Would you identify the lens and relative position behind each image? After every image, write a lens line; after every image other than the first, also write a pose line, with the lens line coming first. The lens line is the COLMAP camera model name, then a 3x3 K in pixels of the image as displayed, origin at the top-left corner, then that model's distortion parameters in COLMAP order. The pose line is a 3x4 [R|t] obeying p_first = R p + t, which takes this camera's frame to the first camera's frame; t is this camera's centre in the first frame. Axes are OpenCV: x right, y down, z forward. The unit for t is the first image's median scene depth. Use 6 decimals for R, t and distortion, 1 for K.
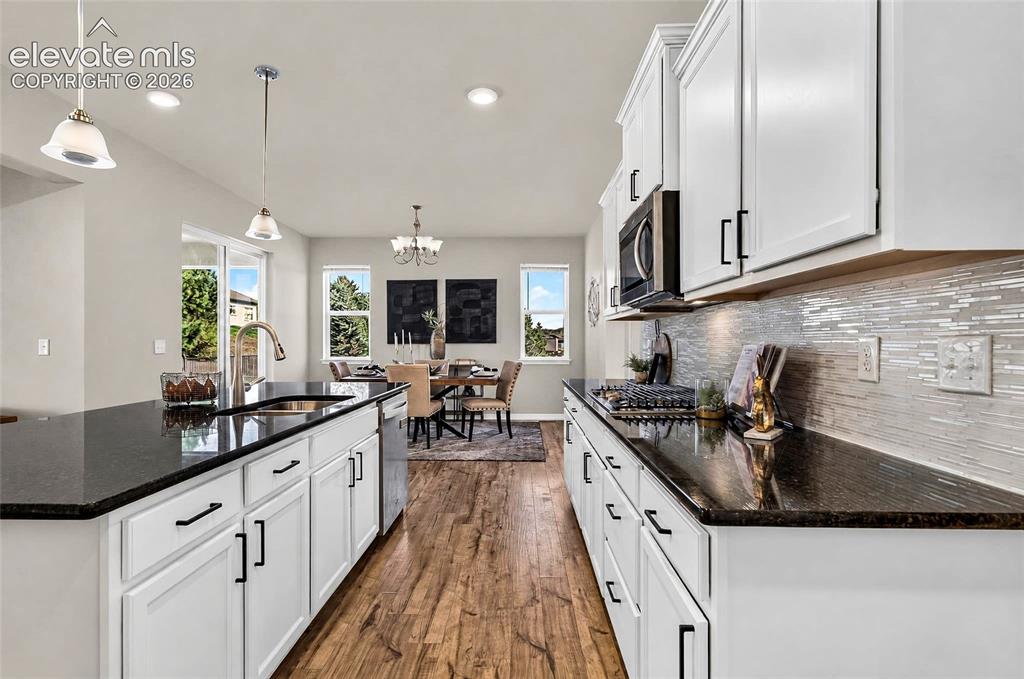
lens RADIAL K [[503.3, 0, 508.9], [0, 503.3, 341.3], [0, 0, 1]] dist [0.014486, 0.001645]
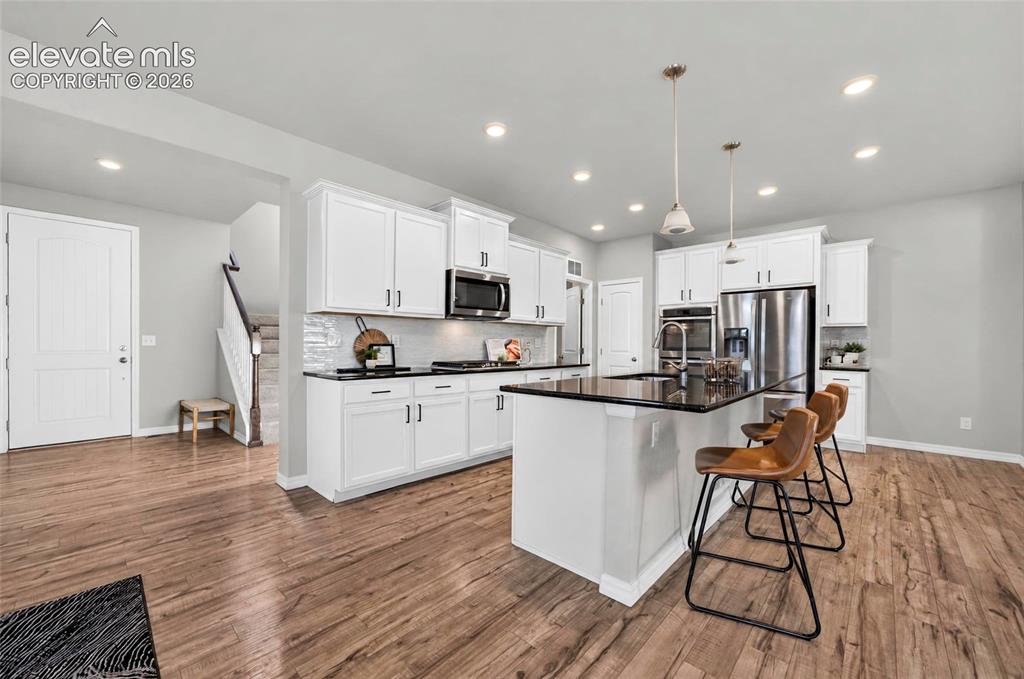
lens RADIAL K [[398.9, 0, 518.1], [0, 398.9, 345.8], [0, 0, 1]] dist [0.001132, 0.001080]
pose [[-0.757147, -0.006985, 0.653207, -0.360650], [-0.007233, 0.999971, 0.002308, 0.011391], [-0.653205, -0.002977, -0.757176, 0.850869]]
